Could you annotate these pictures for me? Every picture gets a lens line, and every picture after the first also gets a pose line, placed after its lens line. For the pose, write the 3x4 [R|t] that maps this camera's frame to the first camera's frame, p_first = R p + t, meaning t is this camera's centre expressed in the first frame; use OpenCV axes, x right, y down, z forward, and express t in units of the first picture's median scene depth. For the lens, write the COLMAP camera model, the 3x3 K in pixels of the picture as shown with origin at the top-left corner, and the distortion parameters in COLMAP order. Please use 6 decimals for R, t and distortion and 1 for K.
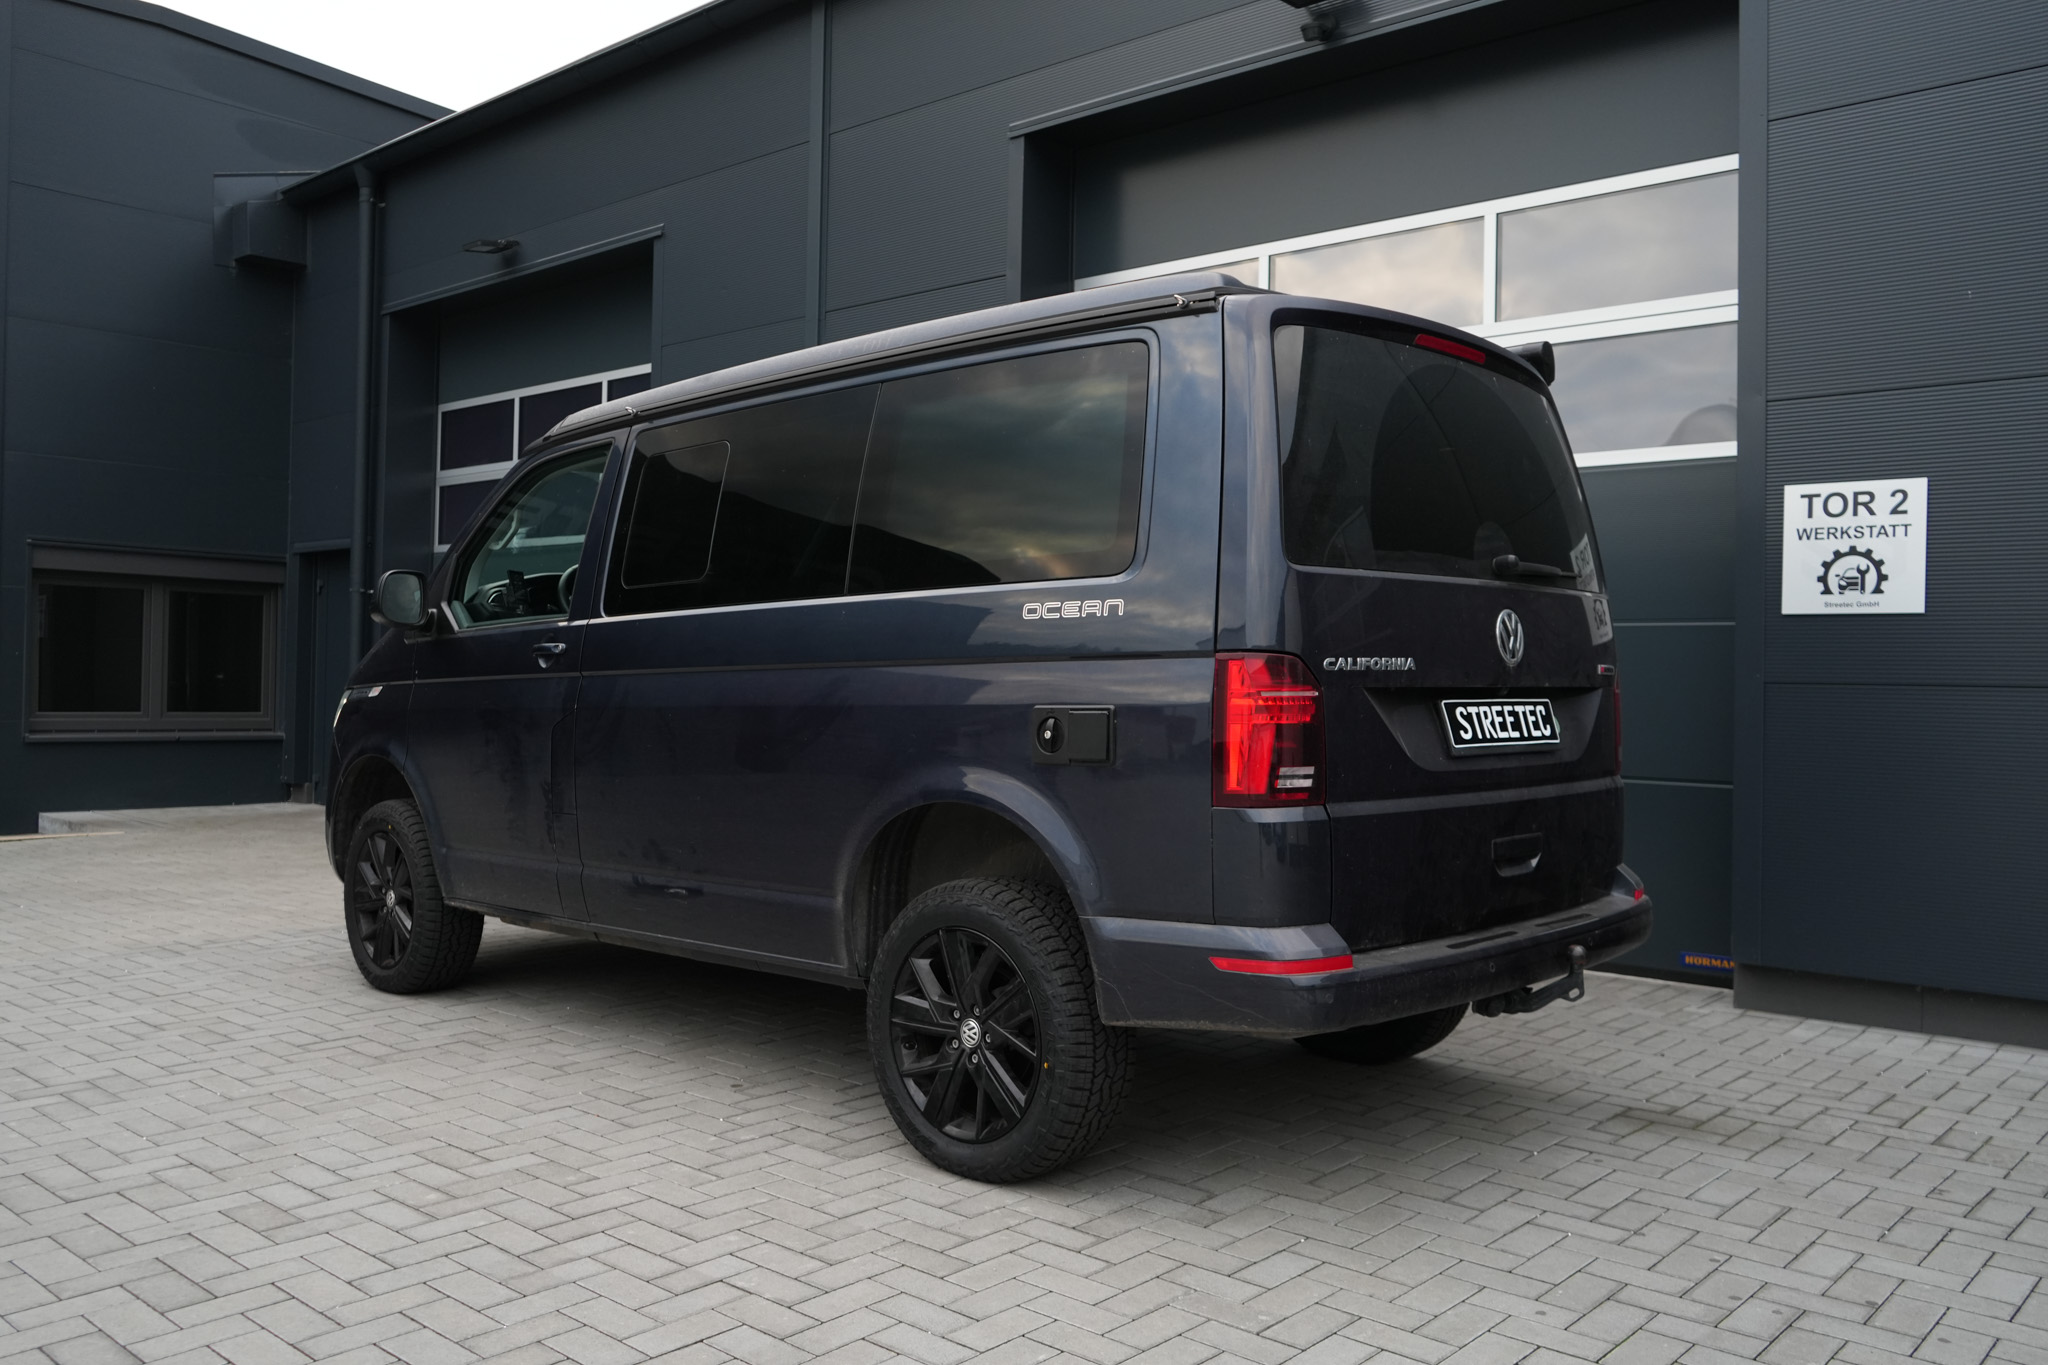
lens RADIAL K [[1658.7, 0, 1024.0], [0, 1658.7, 682.5], [0, 0, 1]] dist [-0.006235, -0.014683]
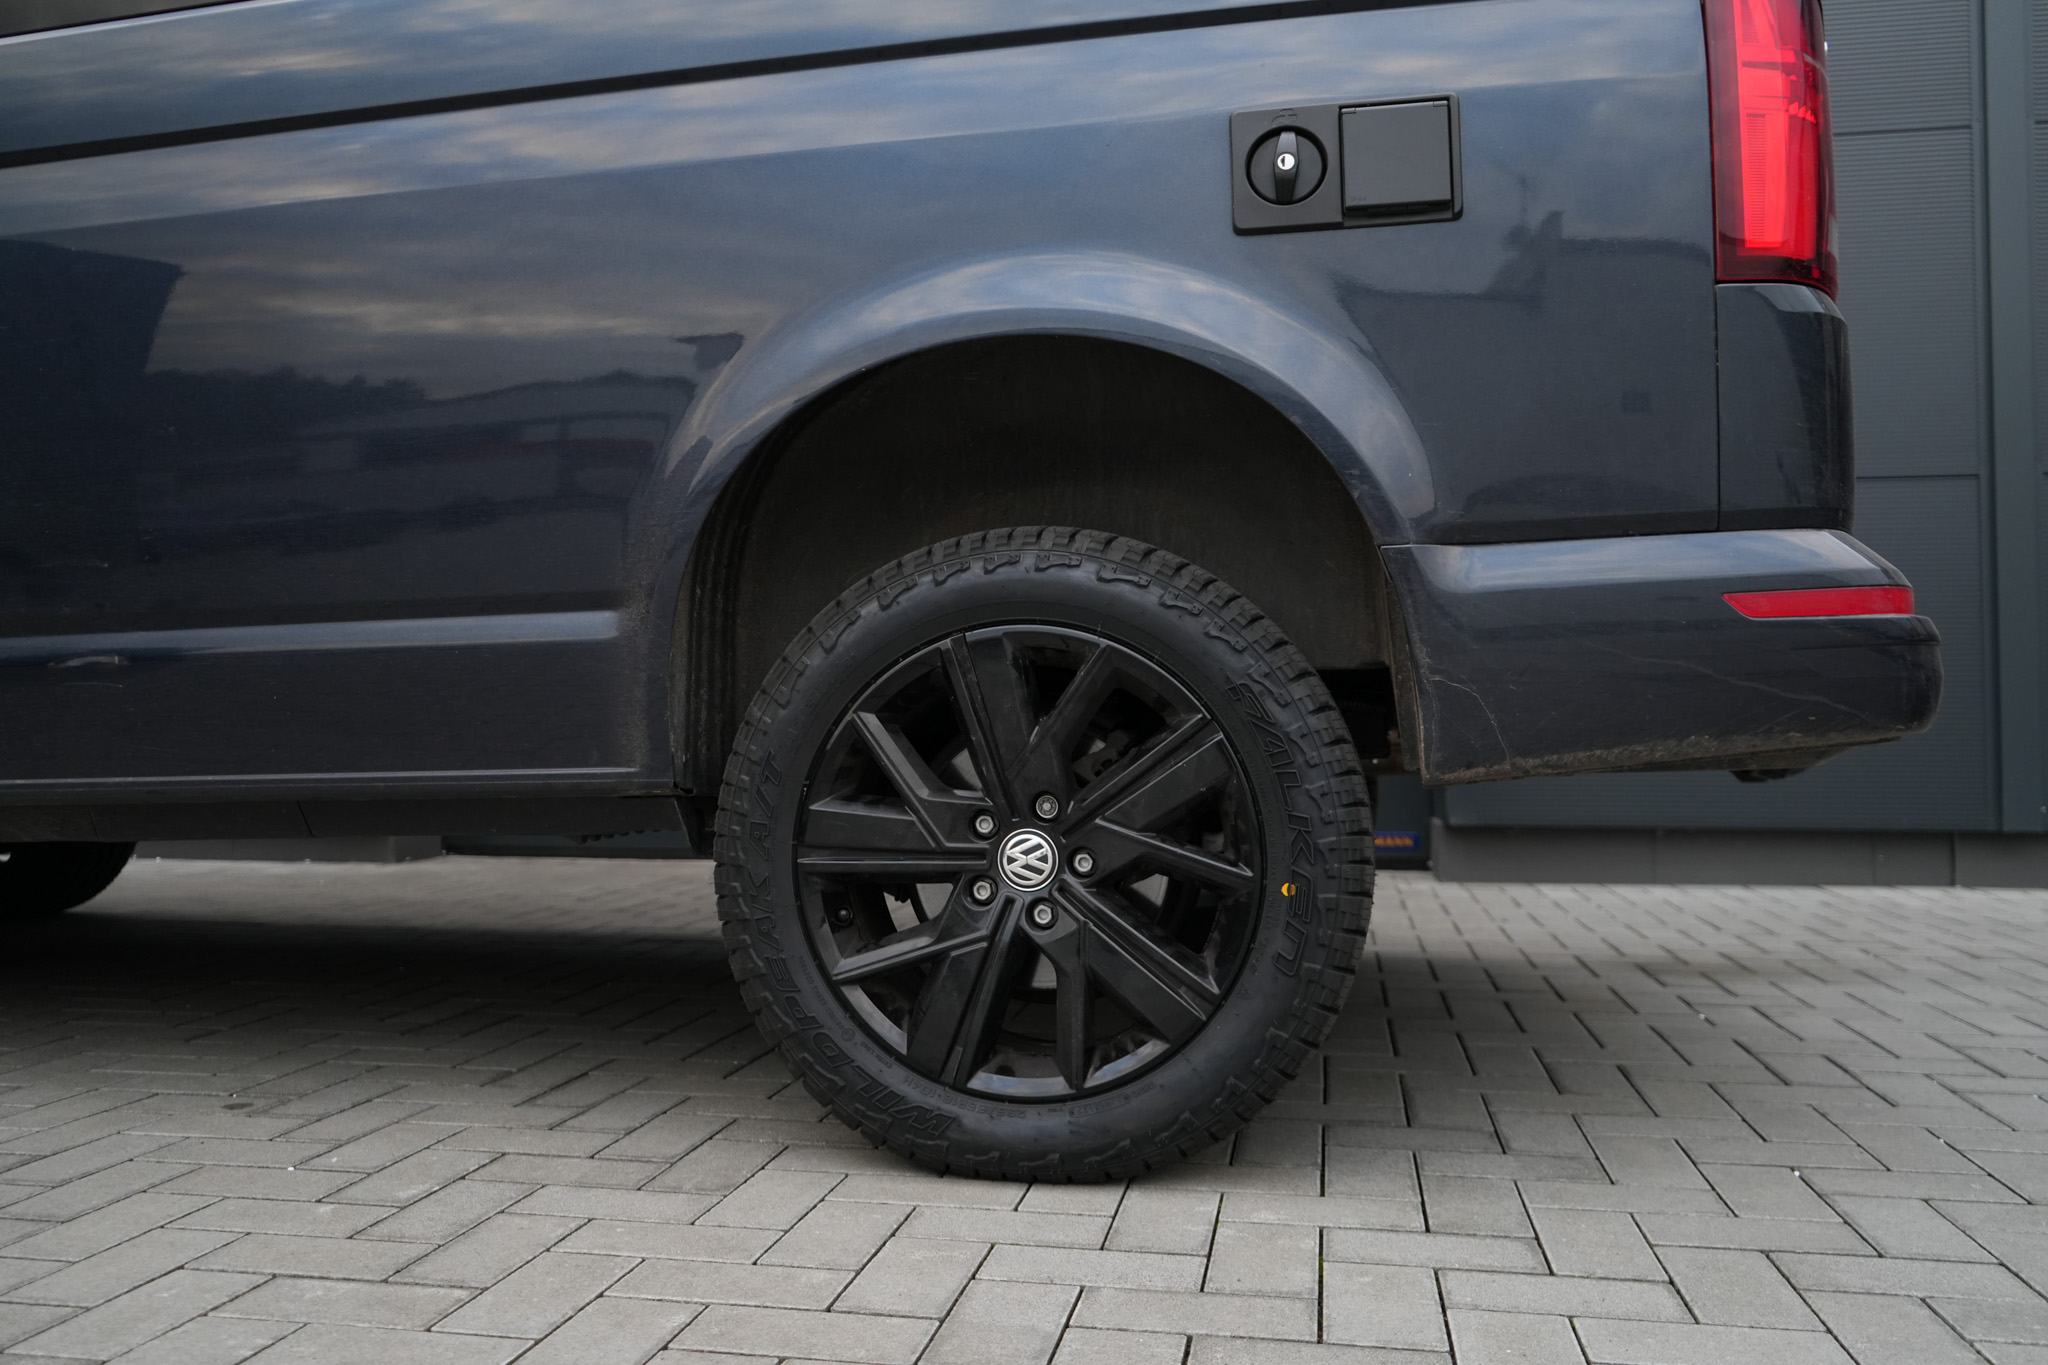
lens RADIAL K [[1633.1, 0, 1024.0], [0, 1633.1, 682.5], [0, 0, 1]] dist [0.001154, 0.000101]
pose [[0.854207, -0.000929, 0.519933, -0.260189], [0.018215, 0.999438, -0.028139, 0.172669], [-0.519615, 0.033507, 0.853743, 0.607816]]
